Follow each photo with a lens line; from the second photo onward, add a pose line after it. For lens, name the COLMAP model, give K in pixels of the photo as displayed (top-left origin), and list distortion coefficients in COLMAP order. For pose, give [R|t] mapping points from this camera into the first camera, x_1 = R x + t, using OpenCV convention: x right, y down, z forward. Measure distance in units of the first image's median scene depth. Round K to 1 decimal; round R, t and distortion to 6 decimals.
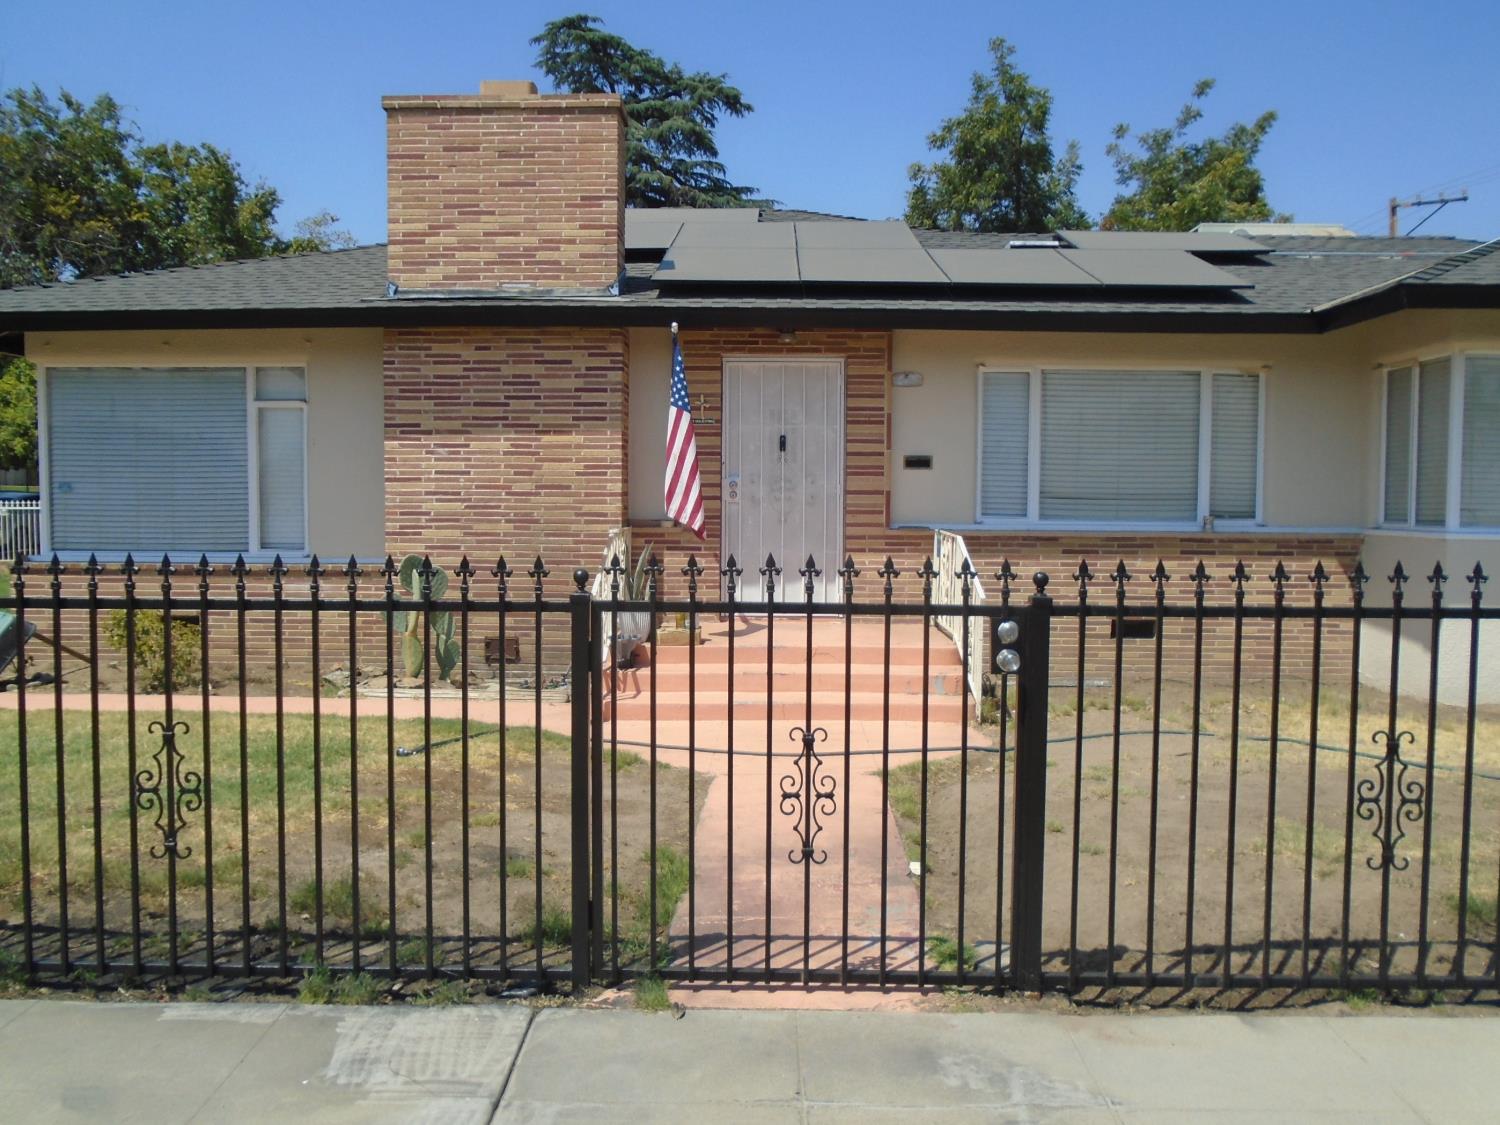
lens RADIAL K [[1181.8, 0, 750.0], [0, 1181.8, 562.5], [0, 0, 1]] dist [-0.017606, 0.004695]
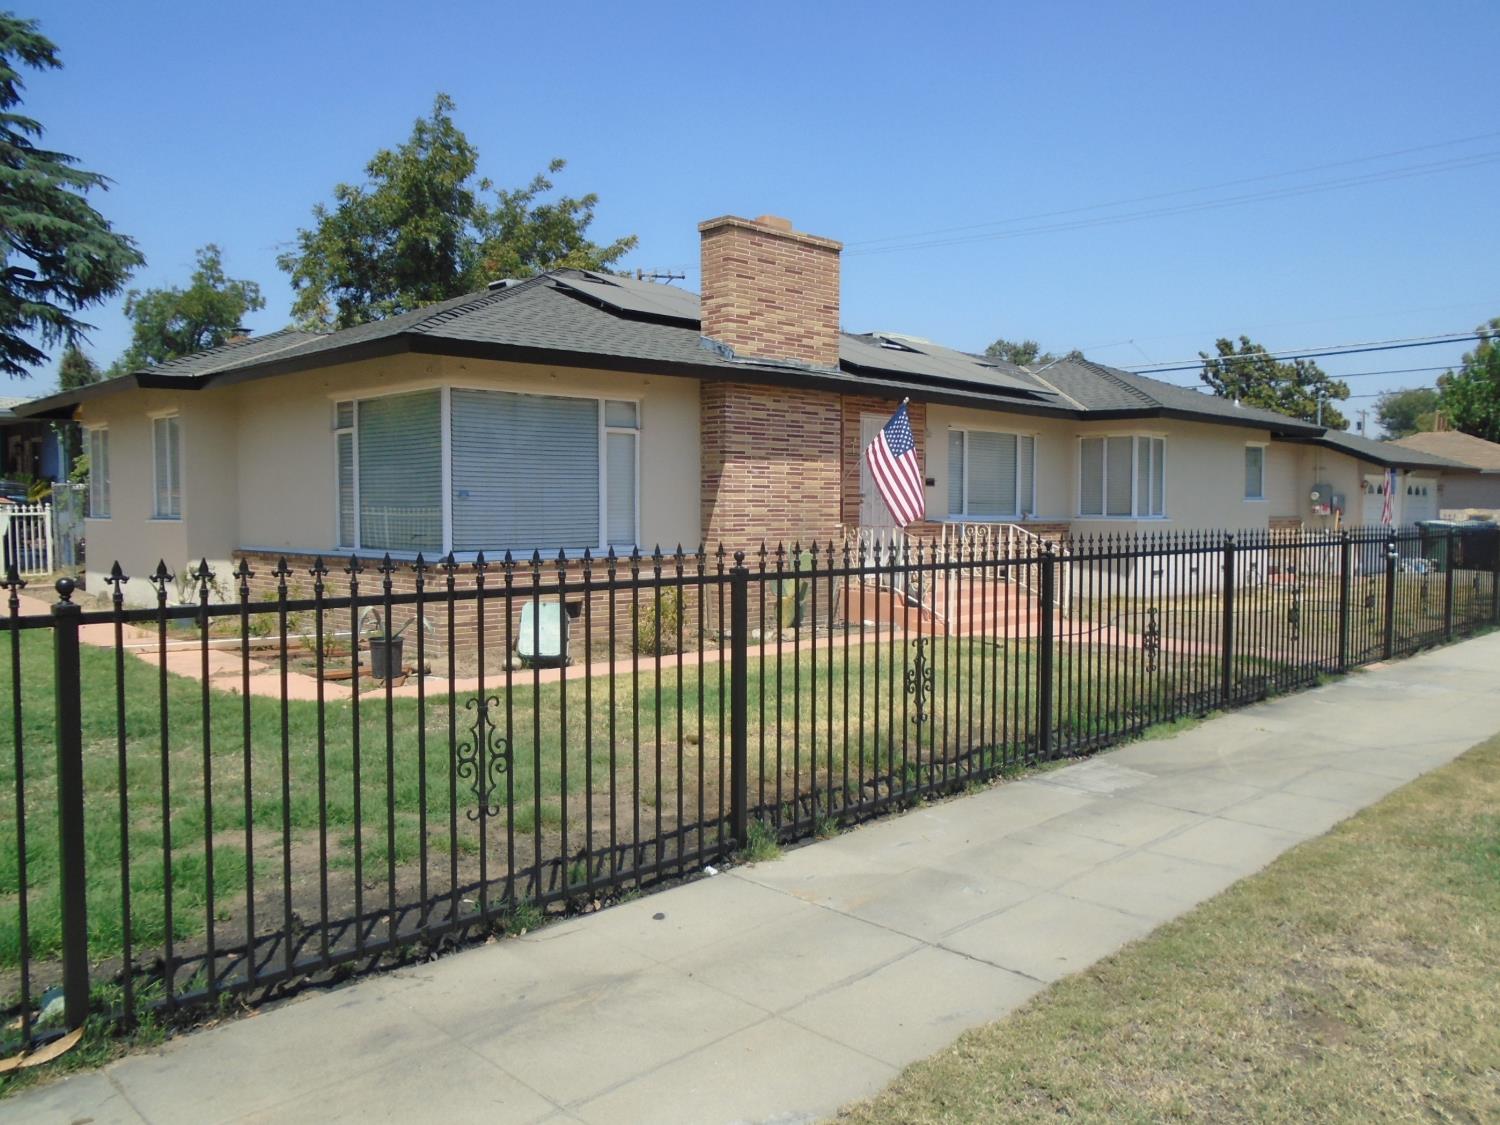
lens RADIAL K [[1181.8, 0, 750.0], [0, 1181.8, 562.5], [0, 0, 1]] dist [-0.017606, 0.004695]
pose [[0.692613, -0.037935, 0.720311, -1.249764], [0.036389, 0.999182, 0.017632, -0.009714], [-0.720391, 0.013999, 0.693427, 0.020037]]
